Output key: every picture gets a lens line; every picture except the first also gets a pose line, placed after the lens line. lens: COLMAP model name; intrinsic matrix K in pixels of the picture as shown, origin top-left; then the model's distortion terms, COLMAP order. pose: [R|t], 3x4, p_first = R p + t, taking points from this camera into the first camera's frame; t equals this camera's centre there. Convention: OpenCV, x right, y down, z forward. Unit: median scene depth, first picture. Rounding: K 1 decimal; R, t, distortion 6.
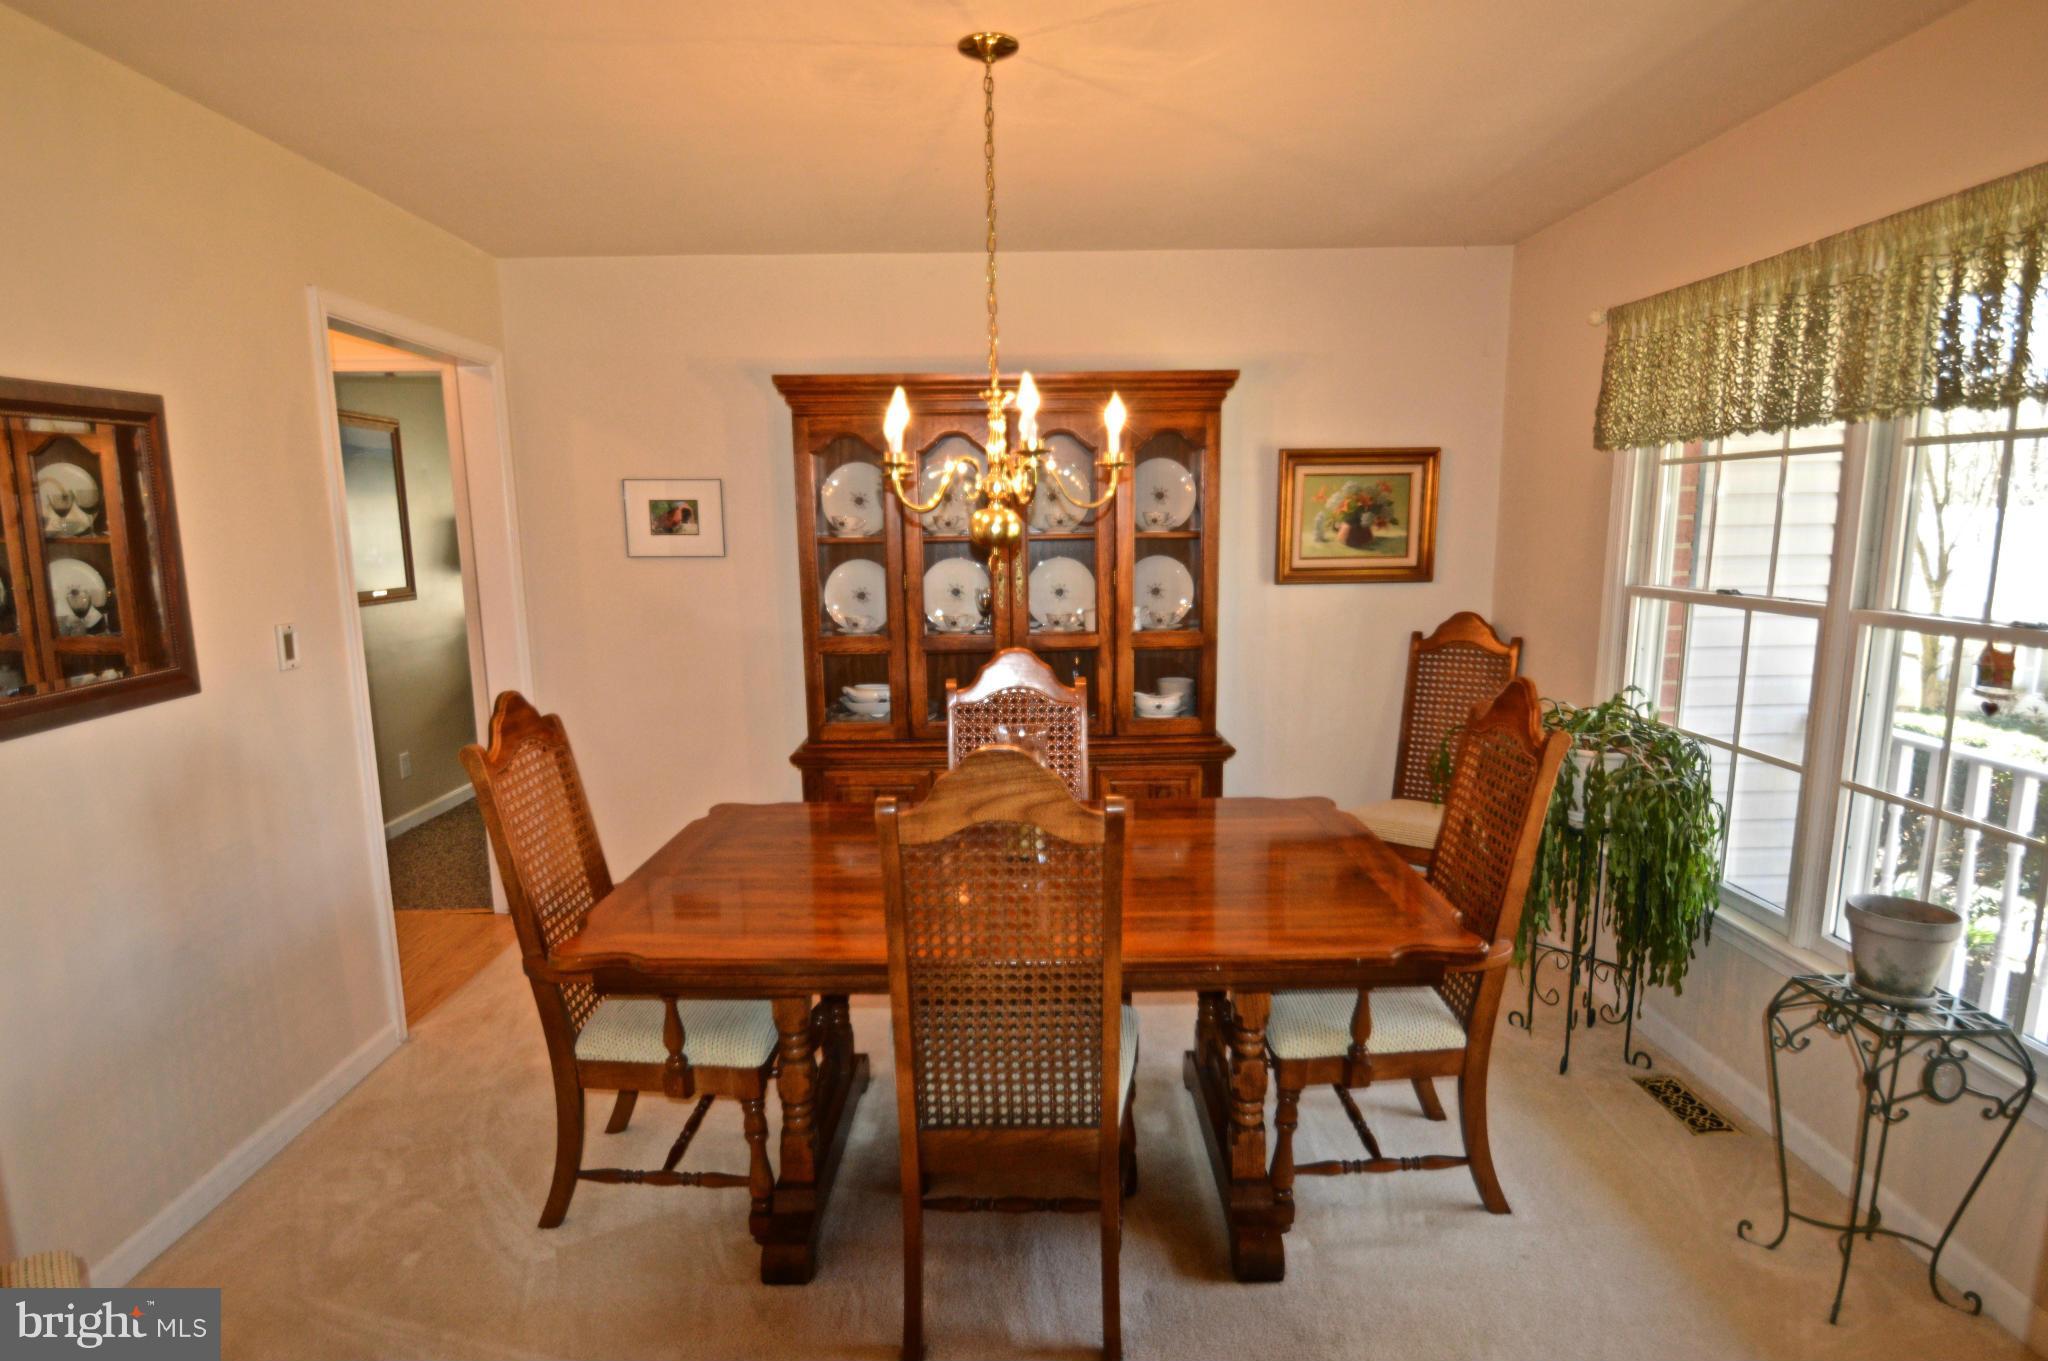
lens RADIAL K [[1090.7, 0, 1028.8], [0, 1090.7, 698.8], [0, 0, 1]] dist [-0.006977, -0.000163]
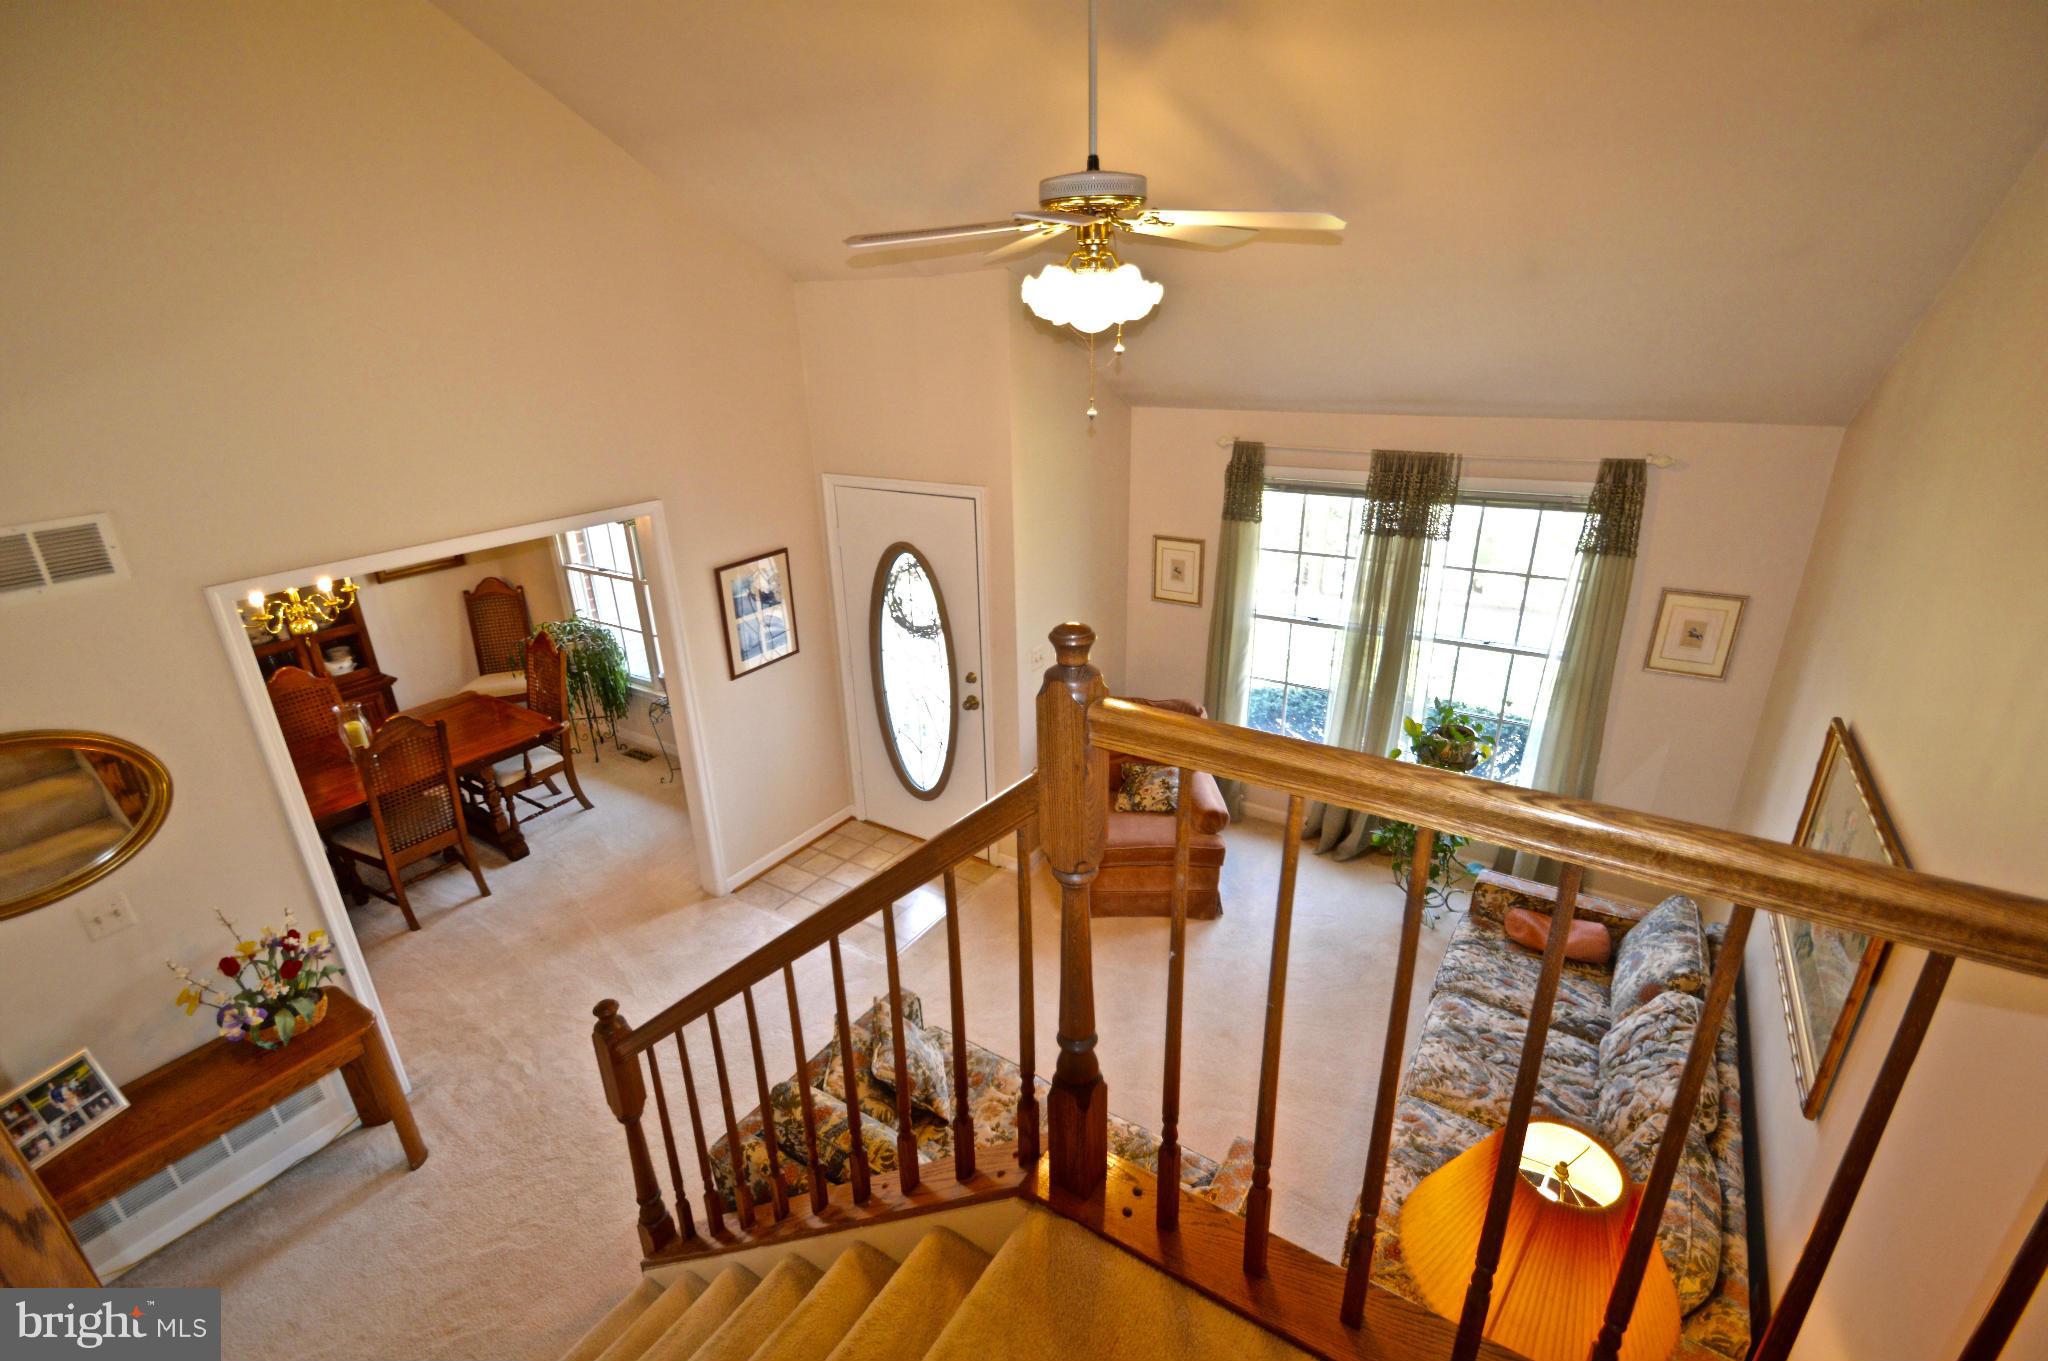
lens RADIAL K [[922.8, 0, 1016.2], [0, 922.8, 693.8], [0, 0, 1]] dist [0.002946, 0.000036]
pose [[0.568203, -0.312027, 0.761436, -0.627394], [0.160590, 0.949576, 0.269287, -0.270651], [-0.807066, -0.030731, 0.589661, -1.217458]]
